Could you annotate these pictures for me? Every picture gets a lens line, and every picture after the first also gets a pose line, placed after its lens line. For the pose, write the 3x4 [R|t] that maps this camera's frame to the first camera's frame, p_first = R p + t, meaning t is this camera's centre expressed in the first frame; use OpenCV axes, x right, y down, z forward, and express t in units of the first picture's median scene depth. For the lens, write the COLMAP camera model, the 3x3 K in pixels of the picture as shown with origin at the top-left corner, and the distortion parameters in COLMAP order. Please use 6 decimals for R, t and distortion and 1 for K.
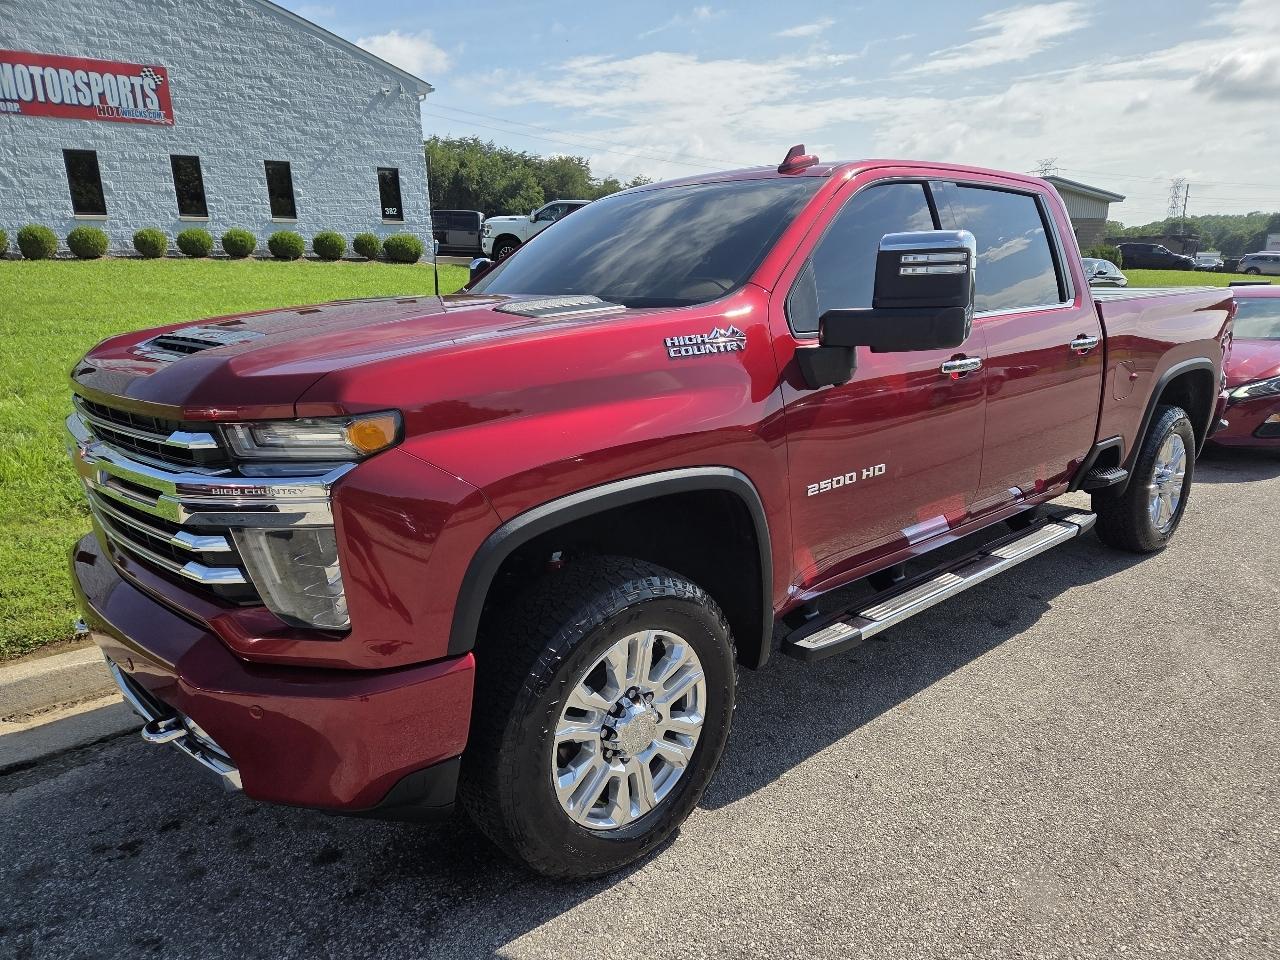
lens RADIAL K [[858.1, 0, 664.6], [0, 858.1, 497.6], [0, 0, 1]] dist [0.063619, -0.051324]
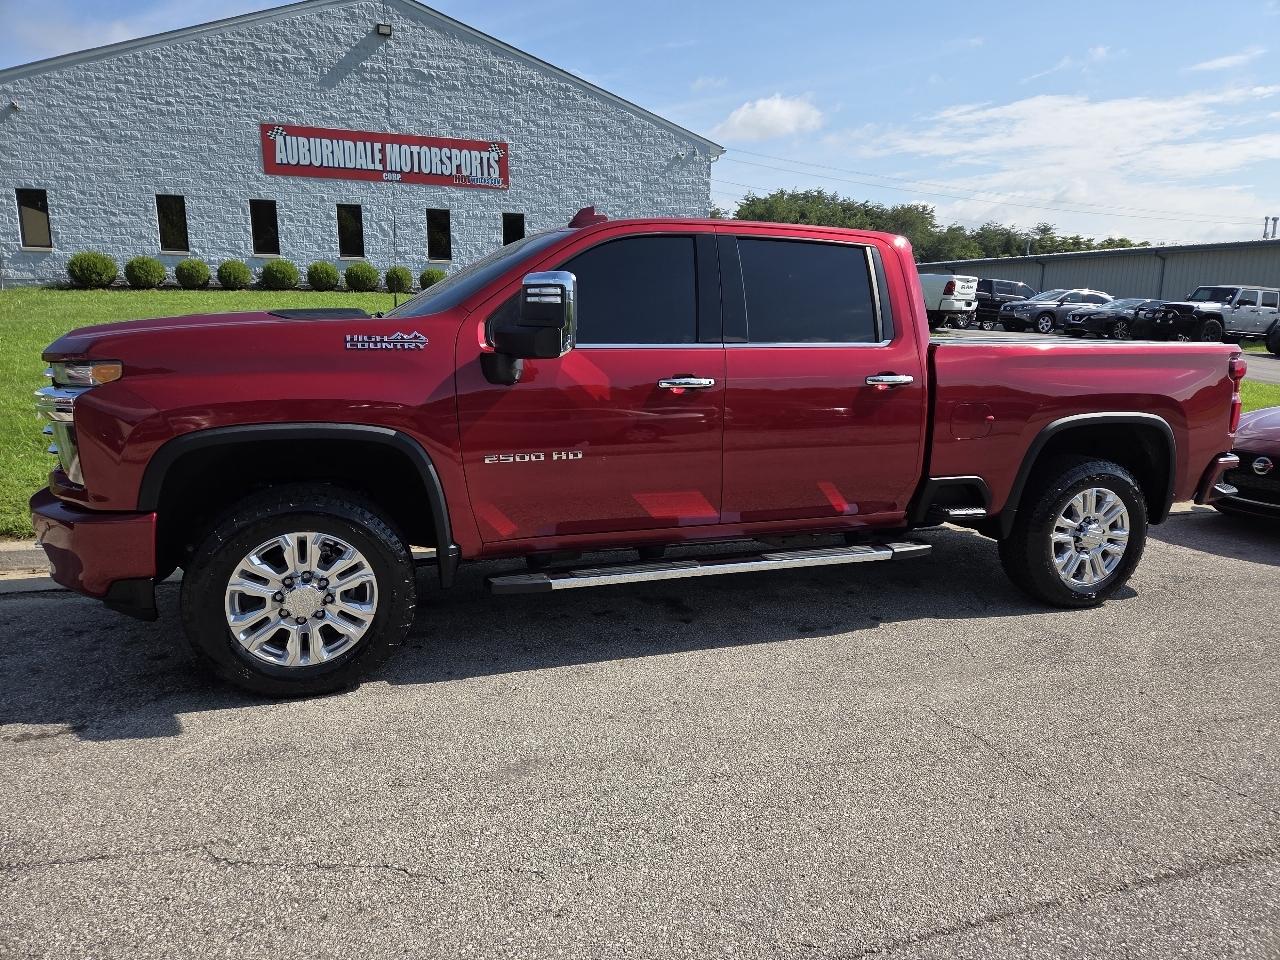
lens RADIAL K [[855.8, 0, 657.1], [0, 855.8, 478.6], [0, 0, 1]] dist [0.076257, -0.064693]
pose [[0.923051, 0.104902, -0.370099, 0.780310], [-0.130575, 0.990420, -0.044934, 0.039761], [0.361840, 0.089802, 0.927905, -0.122152]]
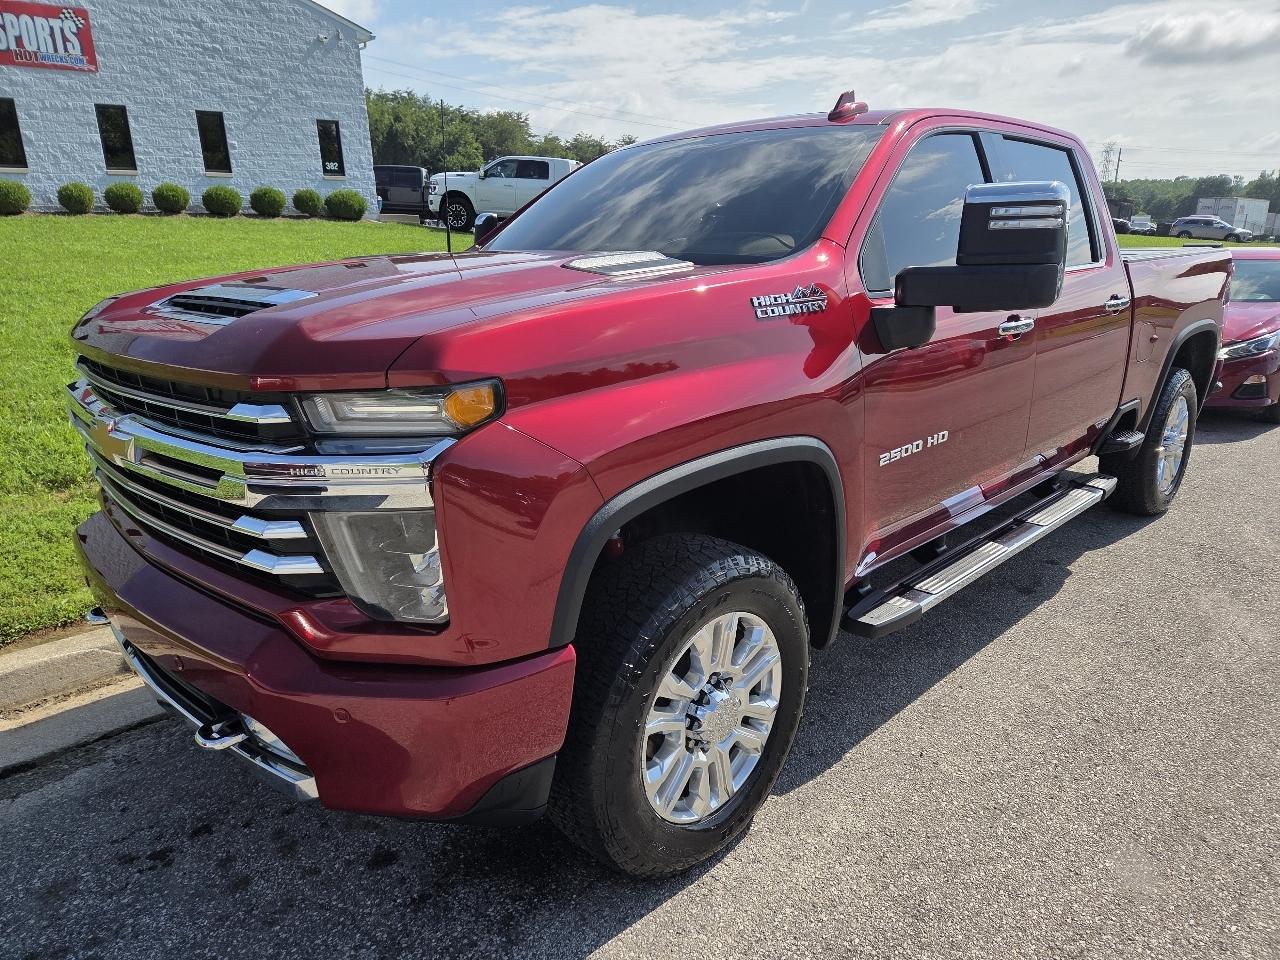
lens RADIAL K [[858.1, 0, 657.4], [0, 858.1, 493.8], [0, 0, 1]] dist [0.063619, -0.051324]
pose [[0.998315, -0.012062, 0.056760, -0.113290], [0.009937, 0.999245, 0.037569, -0.008033], [-0.057170, -0.036942, 0.997681, 0.056061]]
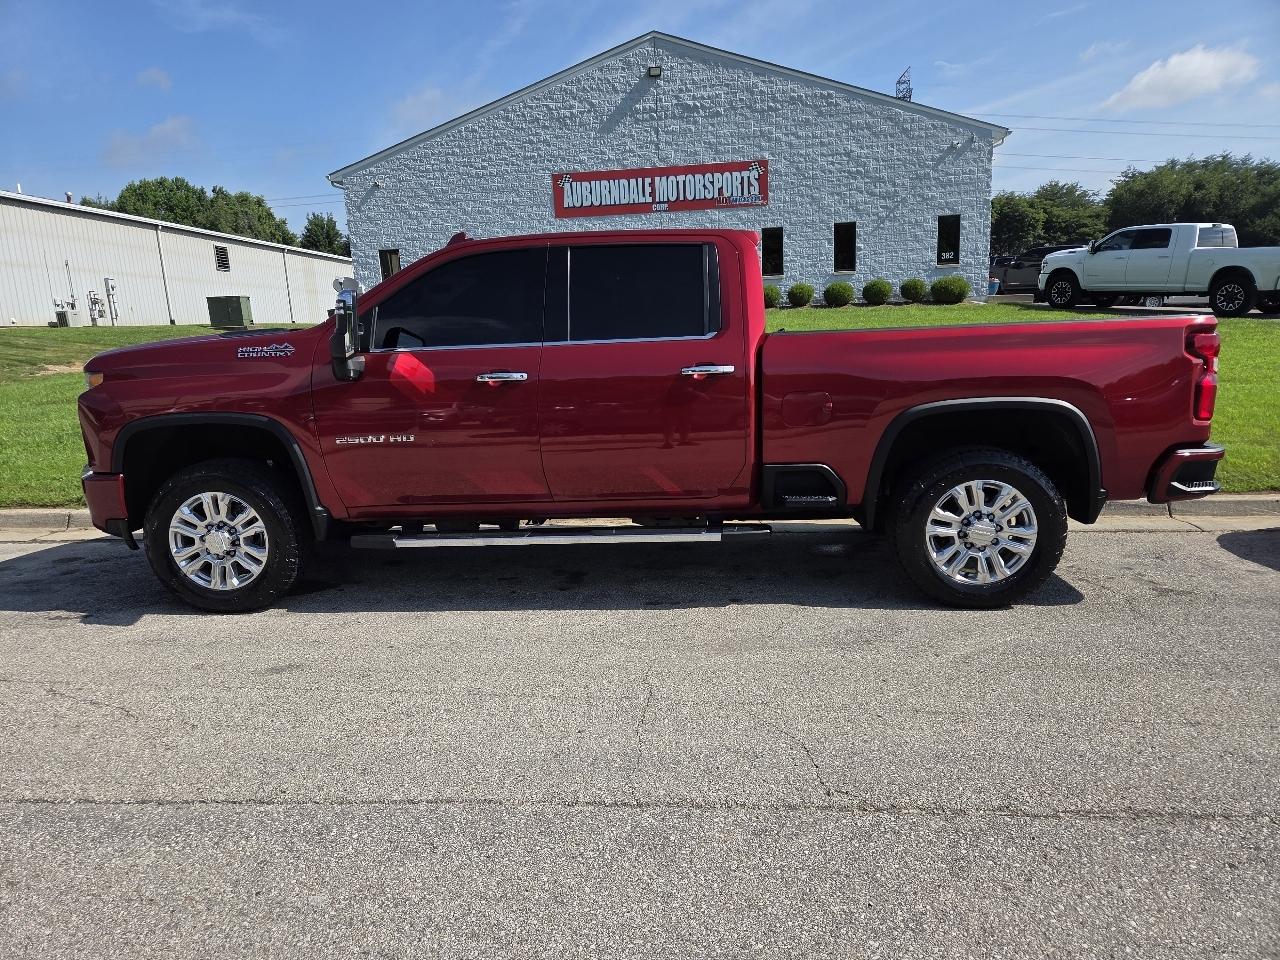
lens RADIAL K [[855.8, 0, 639.7], [0, 855.8, 499.2], [0, 0, 1]] dist [0.076257, -0.064693]
pose [[0.690943, 0.129116, -0.711285, 1.560931], [-0.160095, 0.986819, 0.023616, -0.026257], [0.704959, 0.097556, 0.702507, 0.193830]]
